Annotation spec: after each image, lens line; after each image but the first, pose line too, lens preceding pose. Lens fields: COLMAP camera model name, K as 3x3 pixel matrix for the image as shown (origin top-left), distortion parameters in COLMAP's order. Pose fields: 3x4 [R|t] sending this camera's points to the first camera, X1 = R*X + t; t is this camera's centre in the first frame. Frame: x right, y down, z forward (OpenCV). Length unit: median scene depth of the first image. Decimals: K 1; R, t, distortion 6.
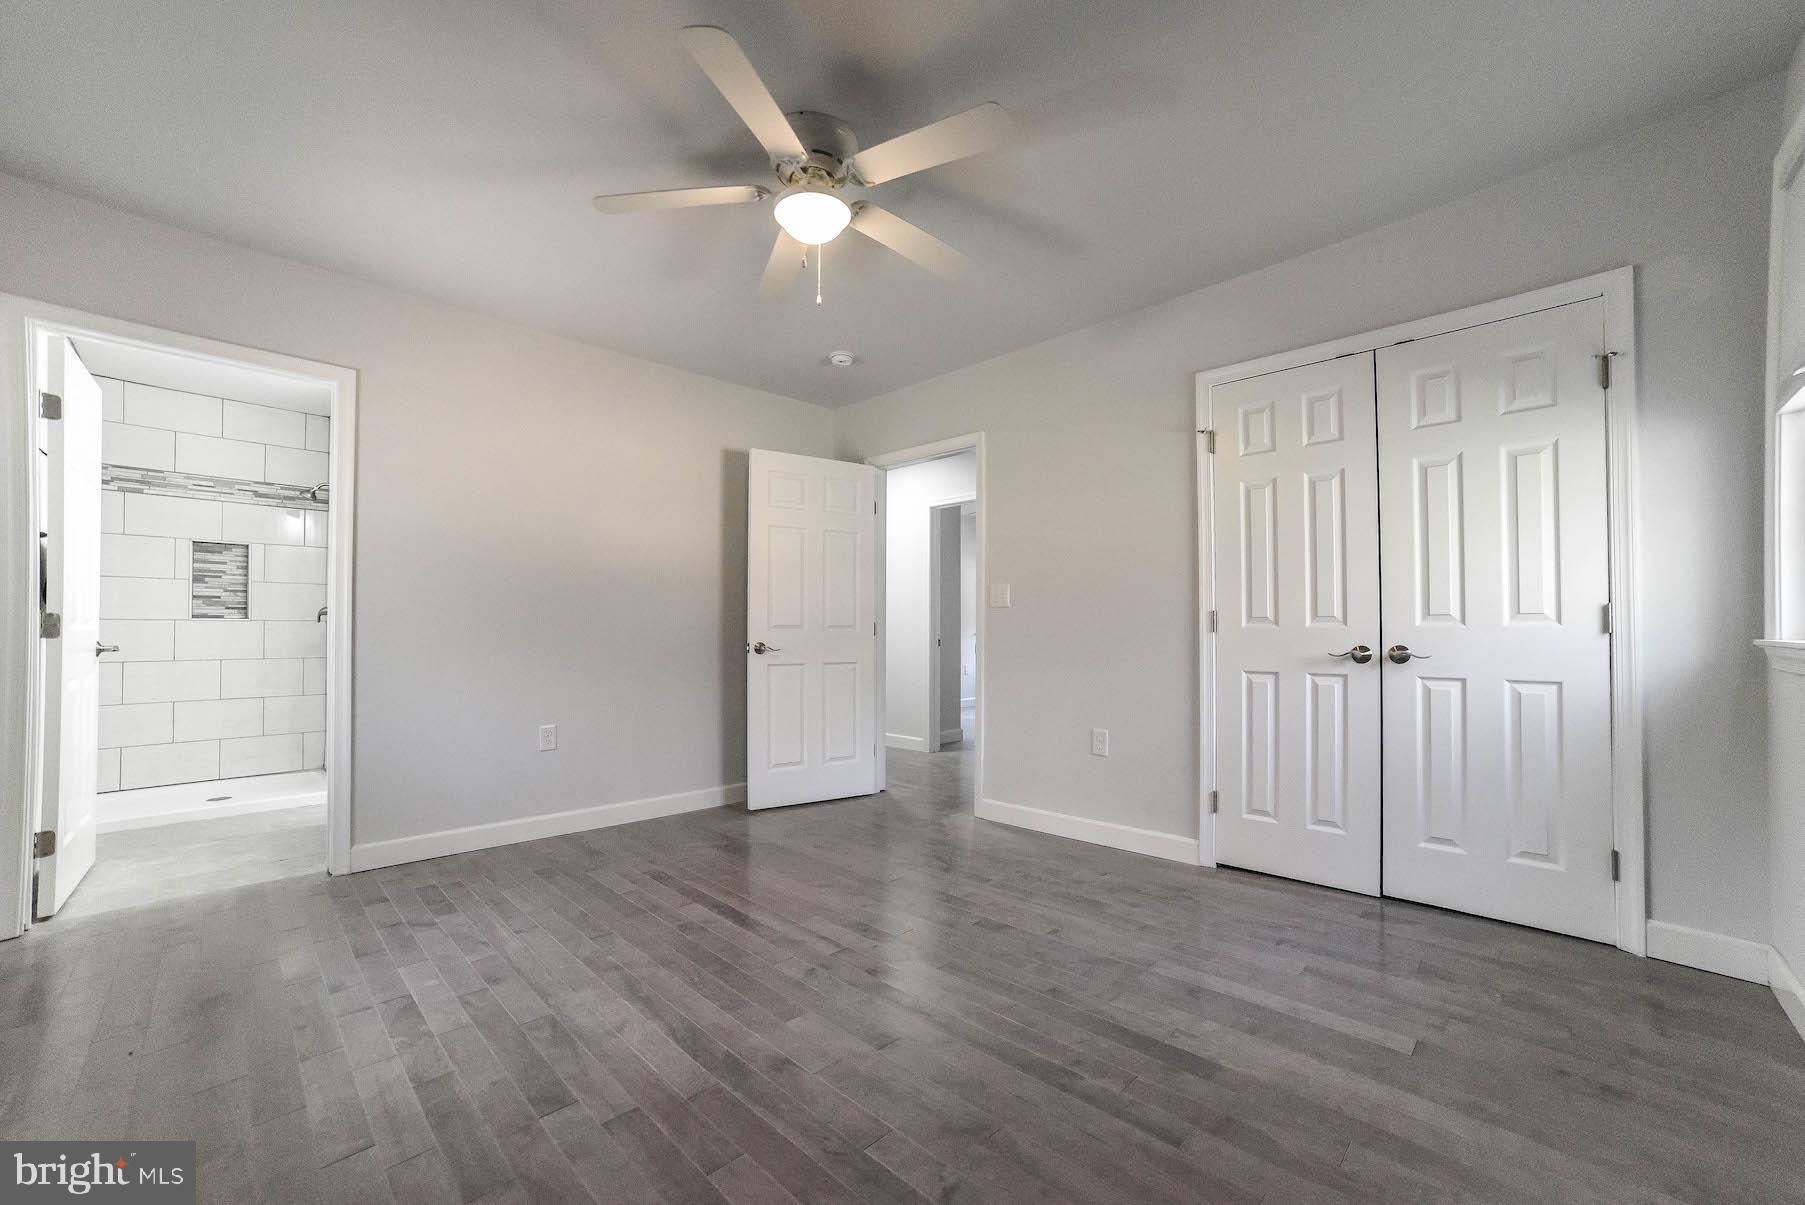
lens RADIAL K [[709.7, 0, 912.2], [0, 709.7, 620.6], [0, 0, 1]] dist [-0.075260, 0.033028]
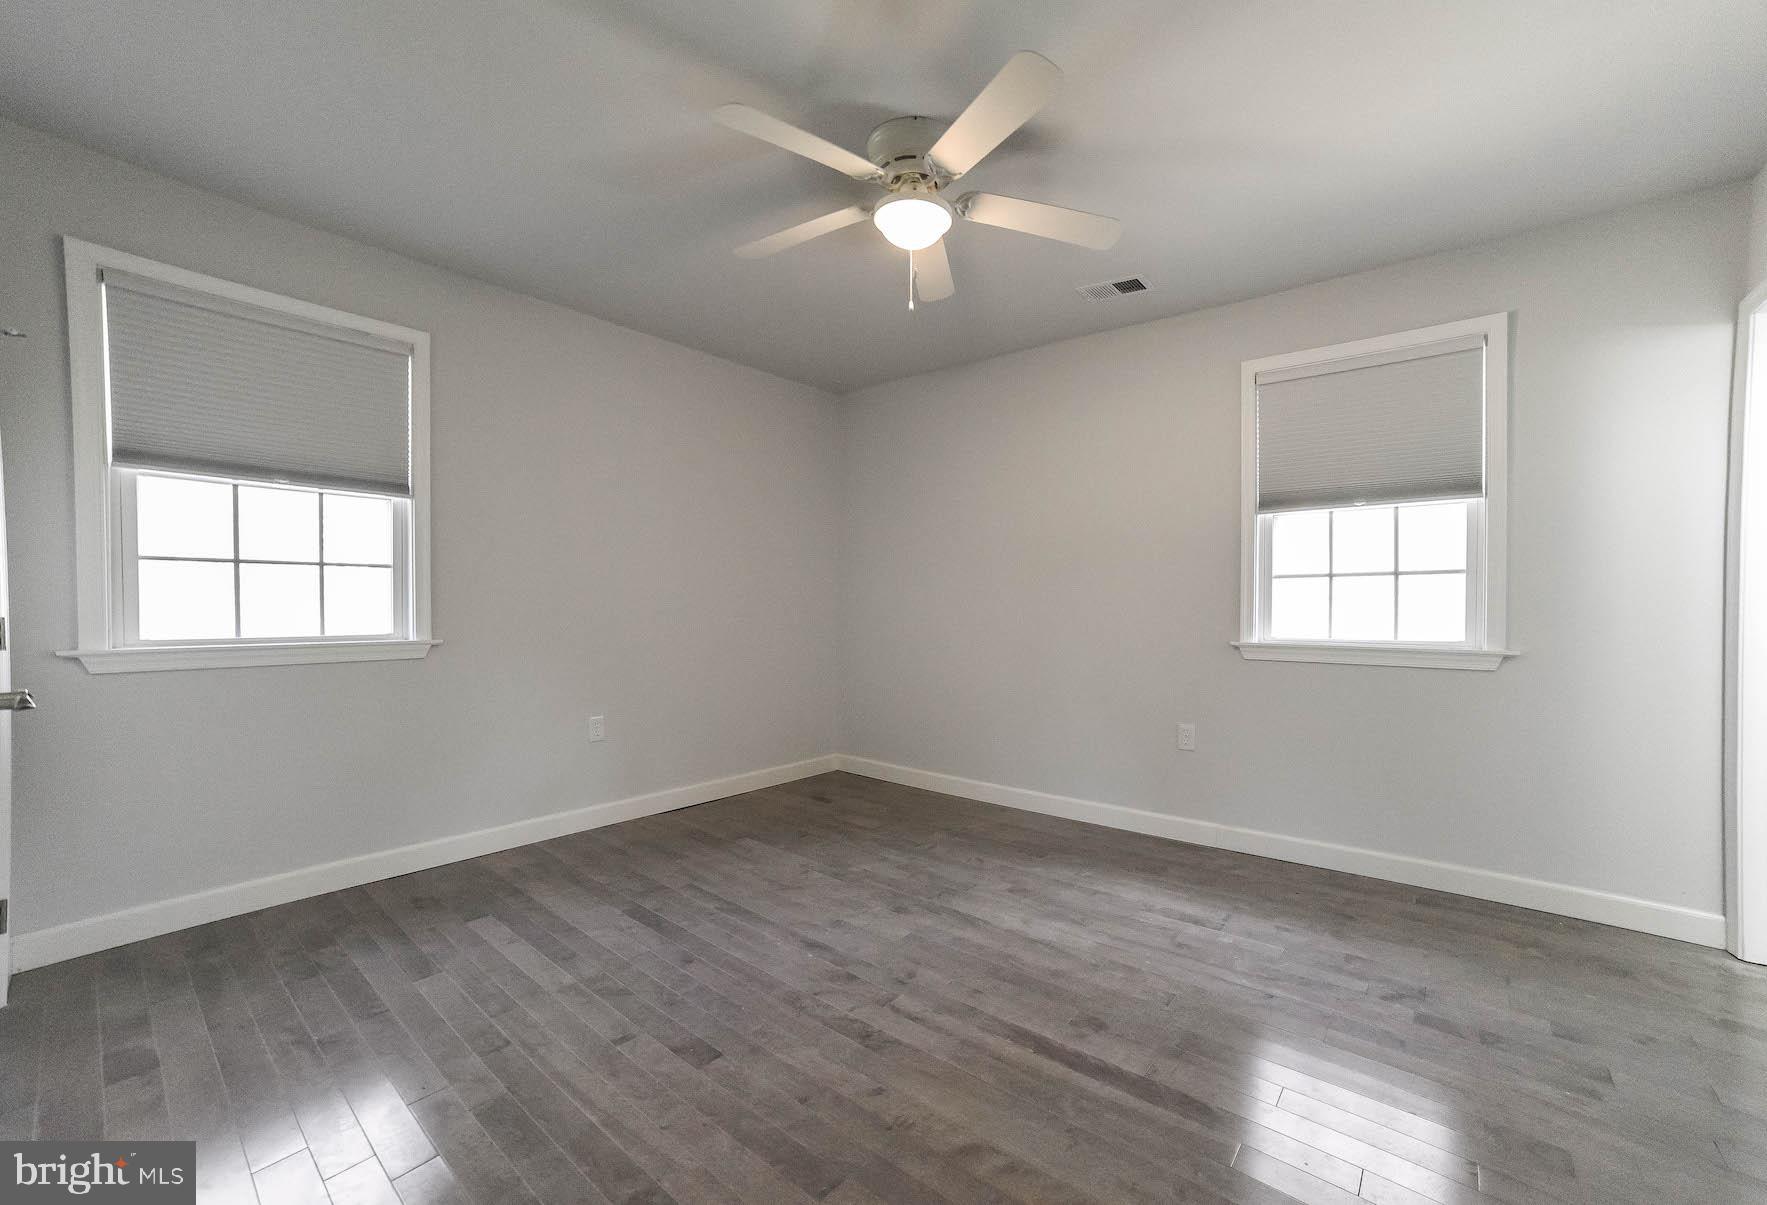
lens RADIAL K [[711.9, 0, 901.6], [0, 711.9, 615.4], [0, 0, 1]] dist [-0.080106, 0.035611]
pose [[-0.996635, 0.000698, -0.081960, -0.046098], [0.000538, 0.999998, 0.001981, -0.029375], [0.081961, 0.001930, -0.996634, 1.975385]]
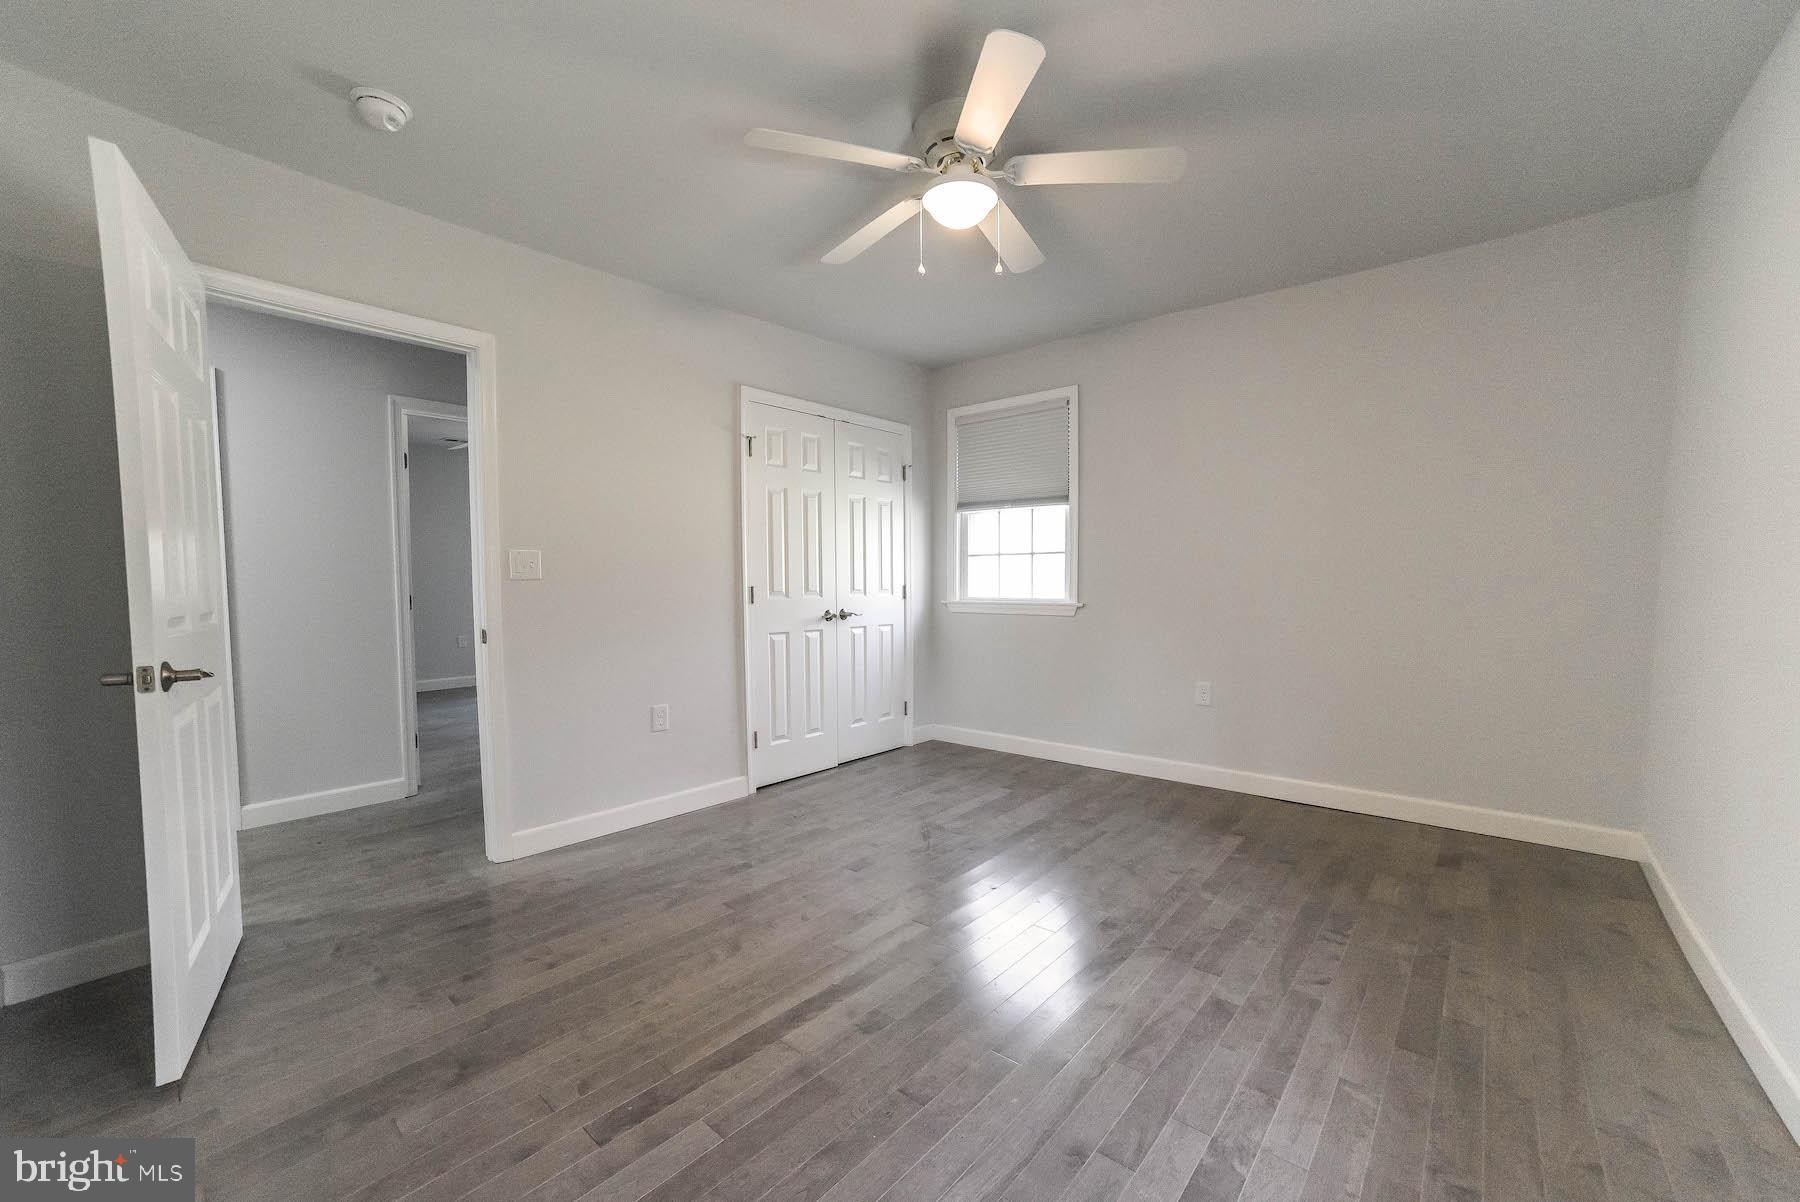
lens RADIAL K [[707.7, 0, 909.7], [0, 707.7, 619.0], [0, 0, 1]] dist [-0.075260, 0.033028]
pose [[-0.061602, -0.048851, 0.996905, -1.156132], [-0.009010, 0.998788, 0.048386, -0.026707], [-0.998060, -0.006002, -0.061967, 1.125462]]
